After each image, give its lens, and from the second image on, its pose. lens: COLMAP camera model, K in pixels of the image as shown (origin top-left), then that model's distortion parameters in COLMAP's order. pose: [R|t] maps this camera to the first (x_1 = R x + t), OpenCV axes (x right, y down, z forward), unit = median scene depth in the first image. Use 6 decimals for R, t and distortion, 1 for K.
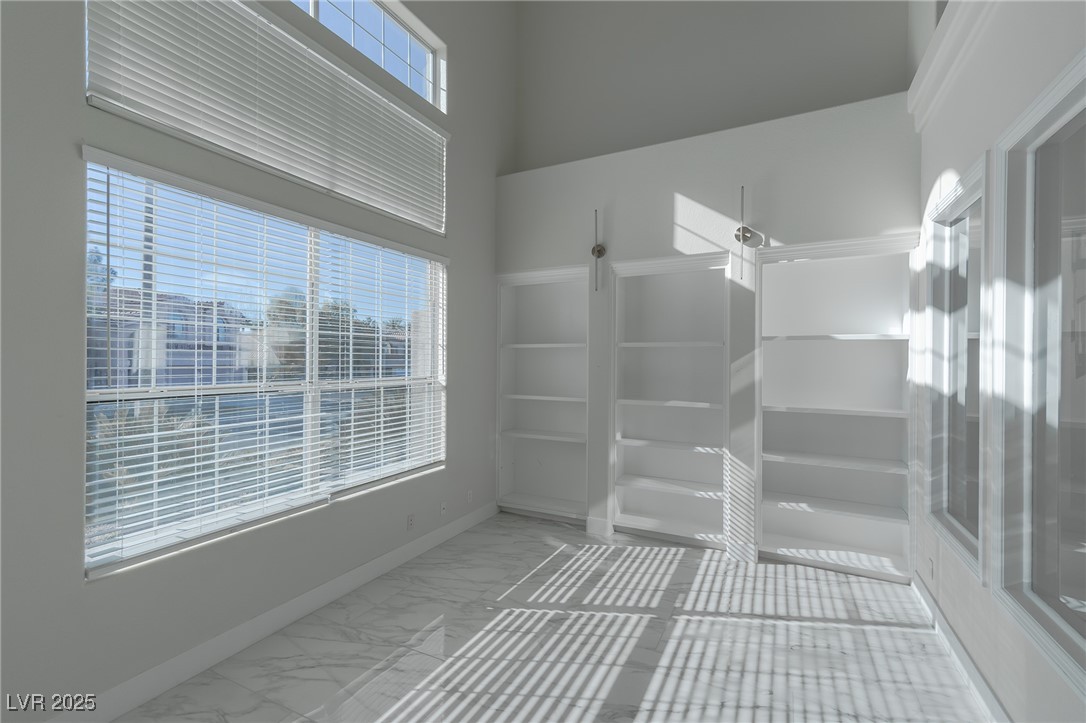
lens RADIAL K [[467.7, 0, 541.4], [0, 467.7, 358.0], [0, 0, 1]] dist [0.001036, -0.000133]
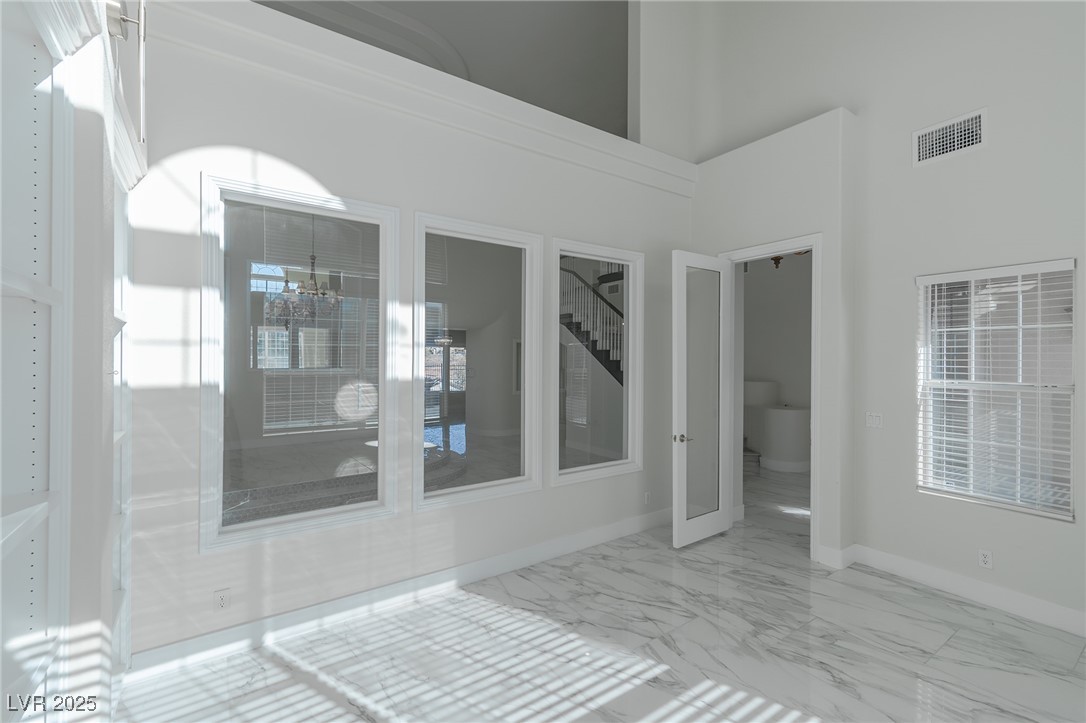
lens RADIAL K [[467.7, 0, 541.4], [0, 467.7, 358.0], [0, 0, 1]] dist [0.001036, -0.000133]
pose [[-0.876085, -0.017605, 0.481835, -0.076411], [-0.016952, 0.999840, 0.005709, 0.005632], [-0.481858, -0.003167, -0.876243, 1.843480]]
